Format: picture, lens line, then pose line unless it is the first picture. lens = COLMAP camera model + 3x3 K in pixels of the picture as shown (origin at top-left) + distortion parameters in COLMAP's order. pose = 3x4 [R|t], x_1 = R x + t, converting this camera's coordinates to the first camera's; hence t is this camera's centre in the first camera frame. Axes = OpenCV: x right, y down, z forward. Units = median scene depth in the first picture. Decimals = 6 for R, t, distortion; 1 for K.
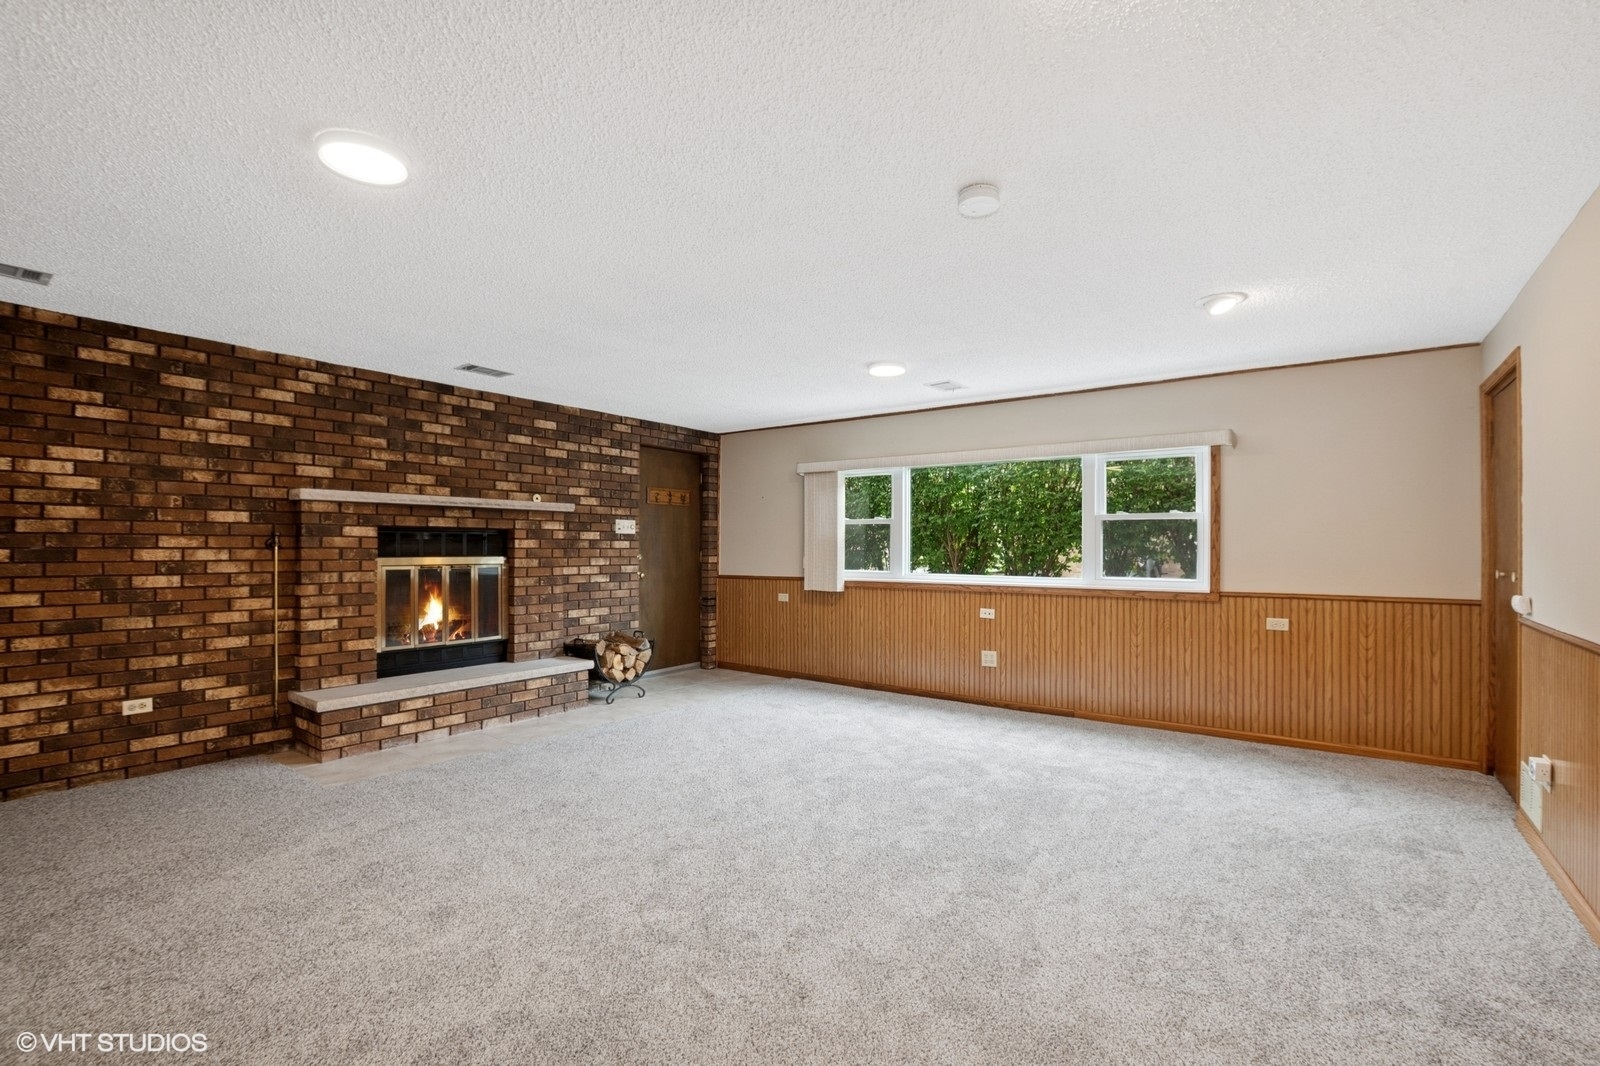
lens RADIAL K [[714.5, 0, 803.1], [0, 714.5, 571.0], [0, 0, 1]] dist [-0.040874, 0.009124]
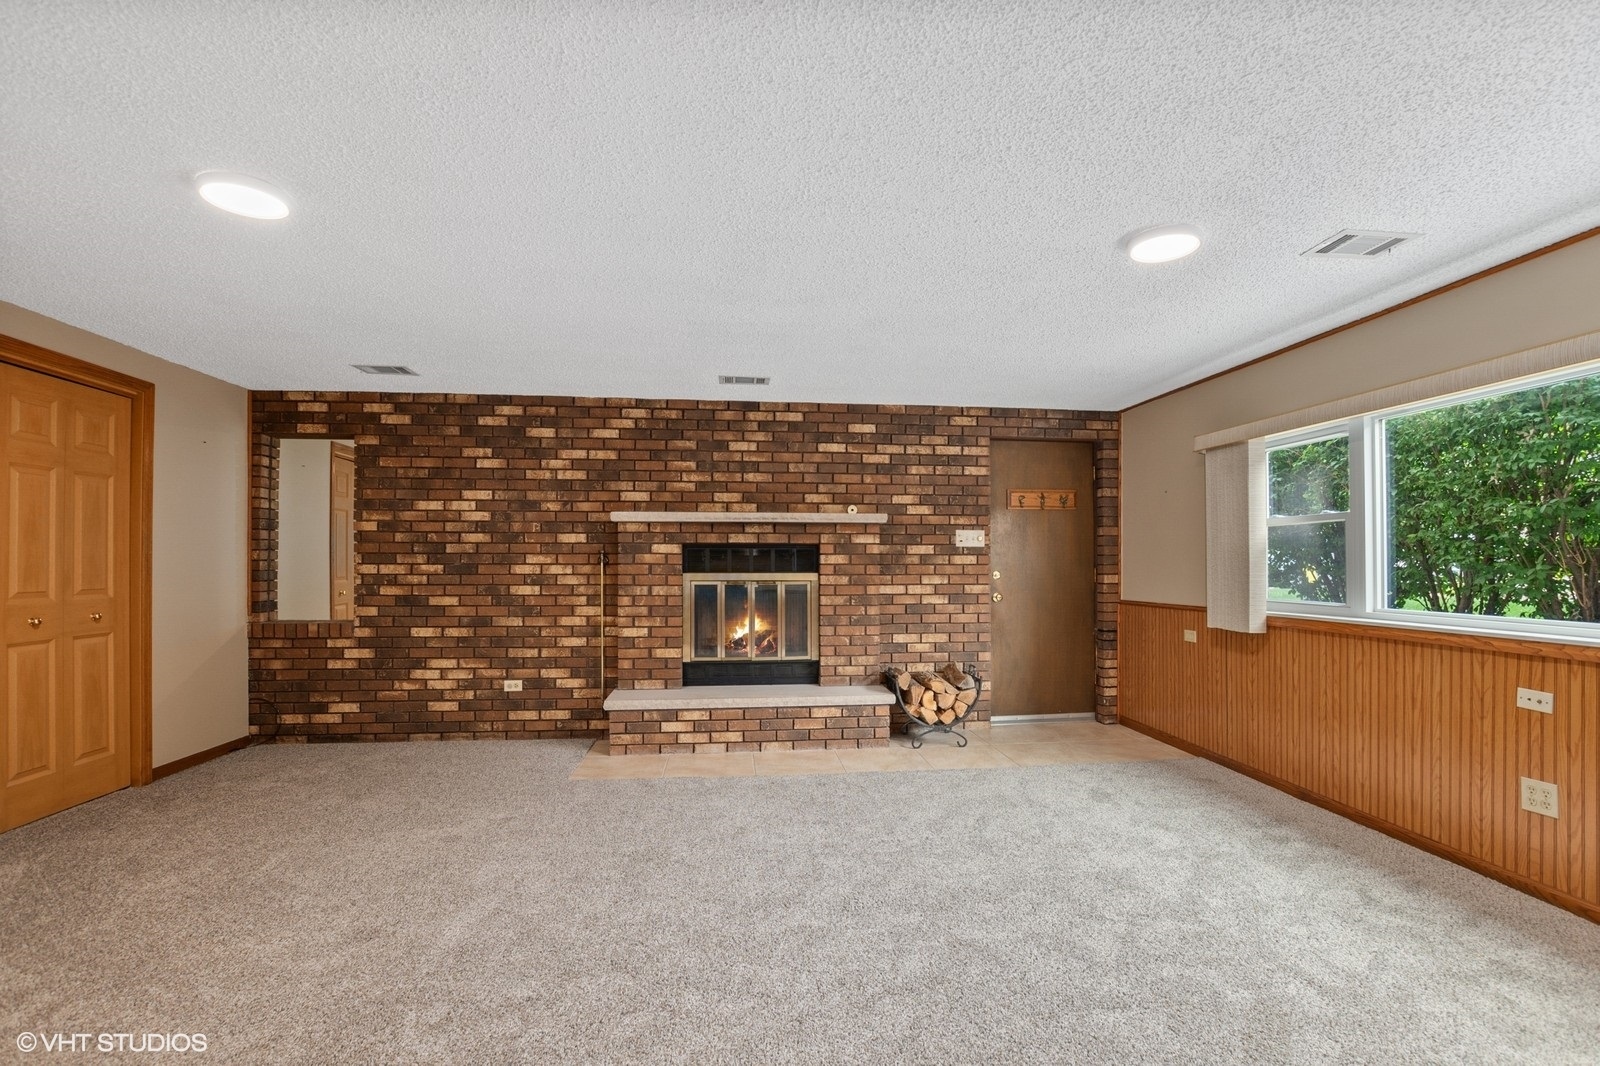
lens RADIAL K [[714.5, 0, 803.1], [0, 714.5, 571.0], [0, 0, 1]] dist [-0.040874, 0.009124]
pose [[0.680333, 0.004674, -0.732888, 0.312006], [-0.022162, 0.999654, -0.014197, -0.010505], [0.732568, 0.025901, 0.680201, 0.394261]]
